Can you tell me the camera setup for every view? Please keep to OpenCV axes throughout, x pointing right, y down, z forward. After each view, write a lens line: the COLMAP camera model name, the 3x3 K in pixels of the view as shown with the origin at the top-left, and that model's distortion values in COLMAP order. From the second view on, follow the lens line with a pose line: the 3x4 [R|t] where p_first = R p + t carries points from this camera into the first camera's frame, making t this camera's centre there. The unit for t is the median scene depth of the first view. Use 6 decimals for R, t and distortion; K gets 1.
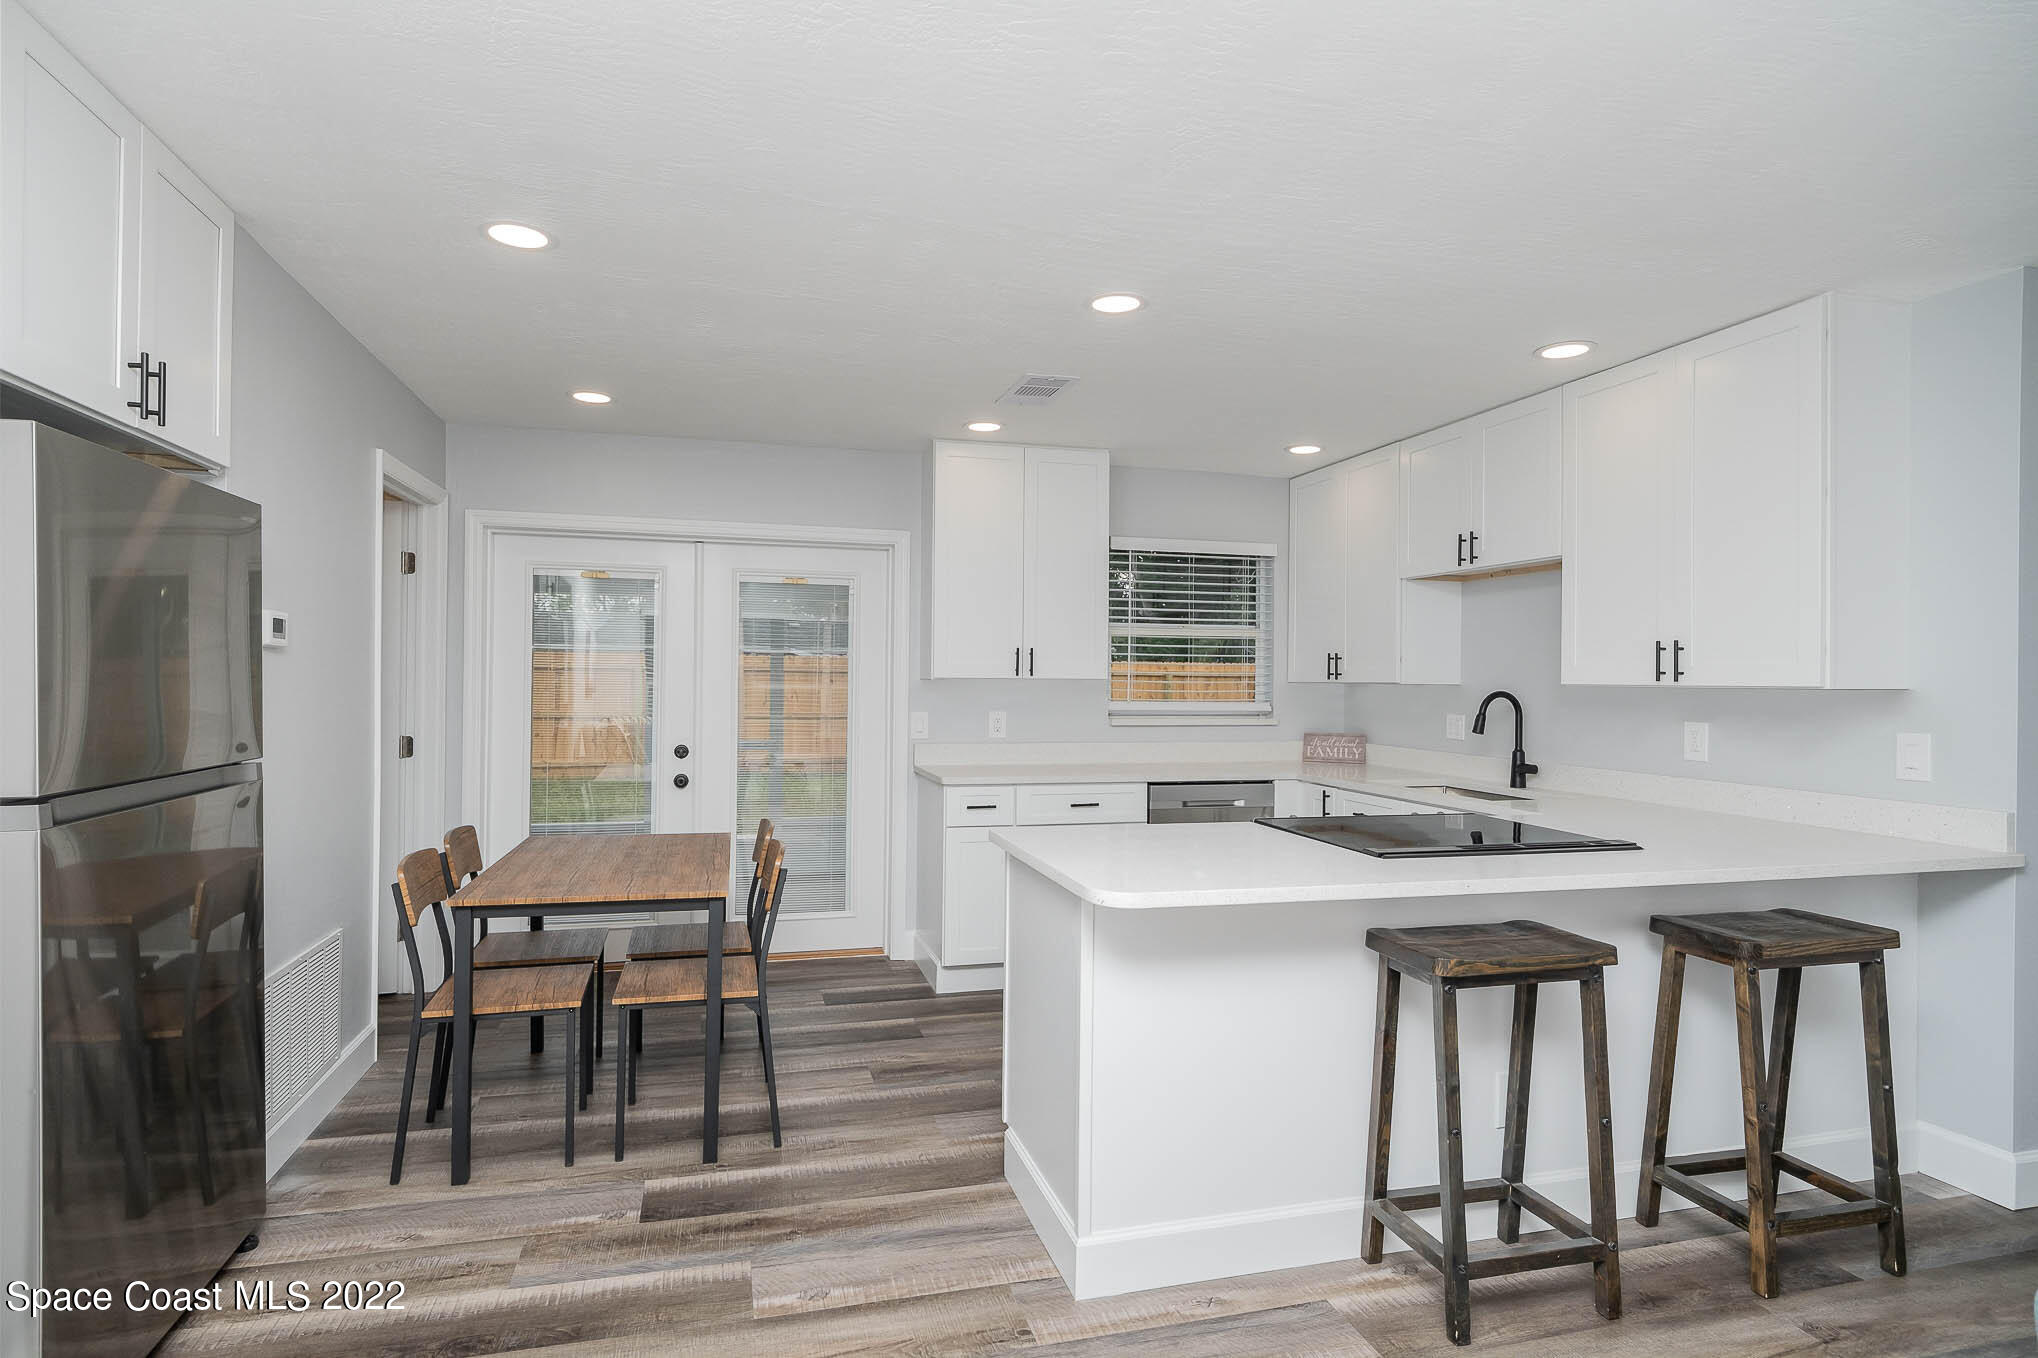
lens RADIAL K [[1051.6, 0, 999.0], [0, 1051.6, 678.6], [0, 0, 1]] dist [0.001081, -0.004891]
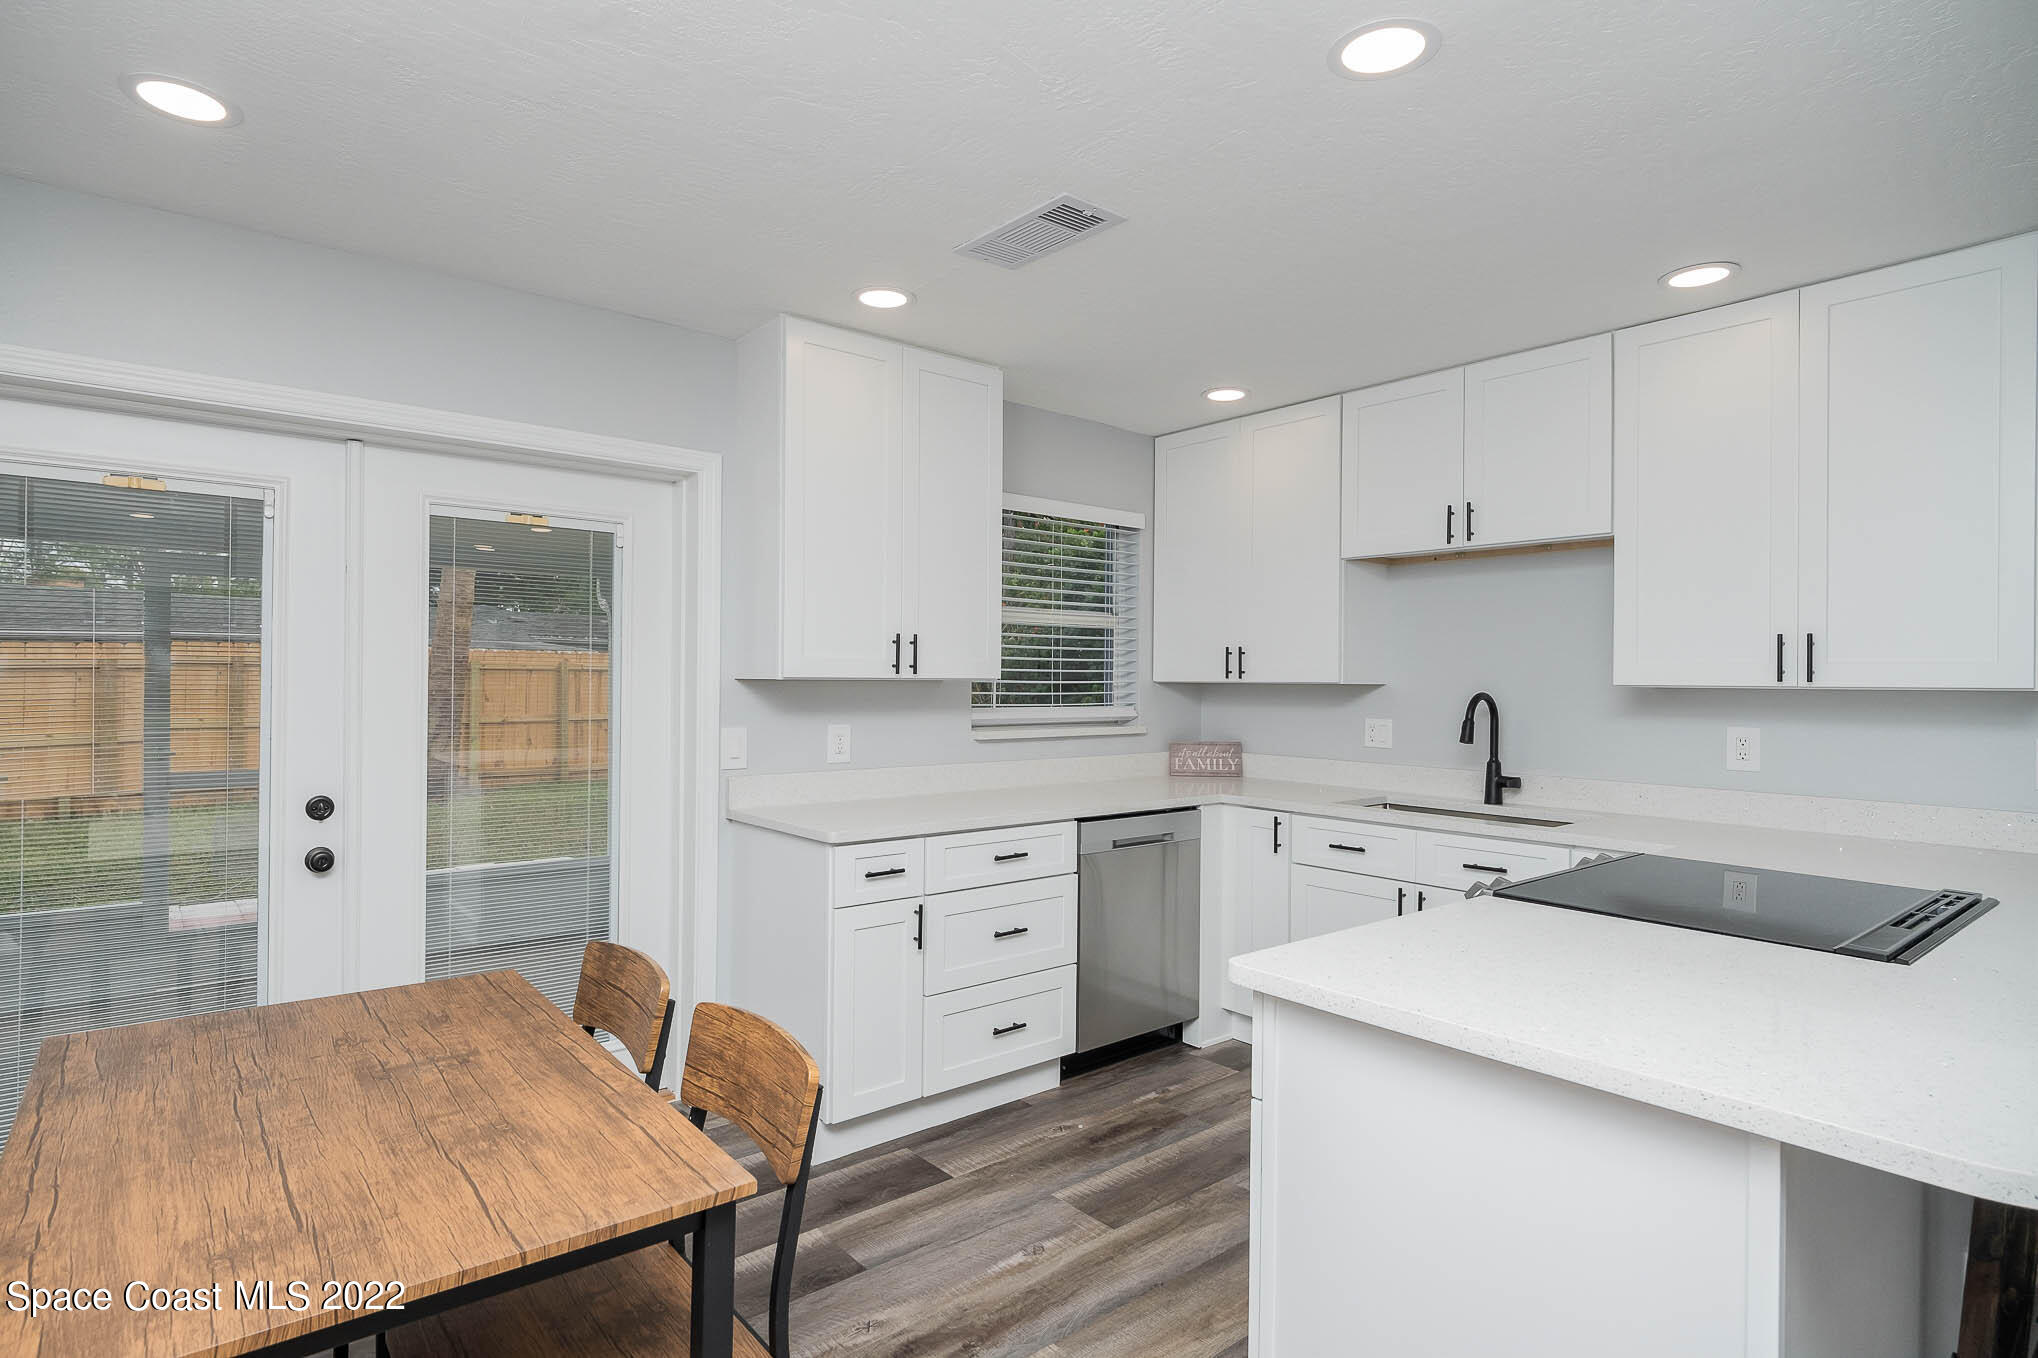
lens RADIAL K [[1051.6, 0, 1000.3], [0, 1051.6, 680.1], [0, 0, 1]] dist [0.001081, -0.004891]
pose [[0.909265, -0.001360, 0.416215, -0.203353], [0.000154, 0.999996, 0.002933, -0.000495], [-0.416217, -0.002603, 0.909262, 0.333250]]
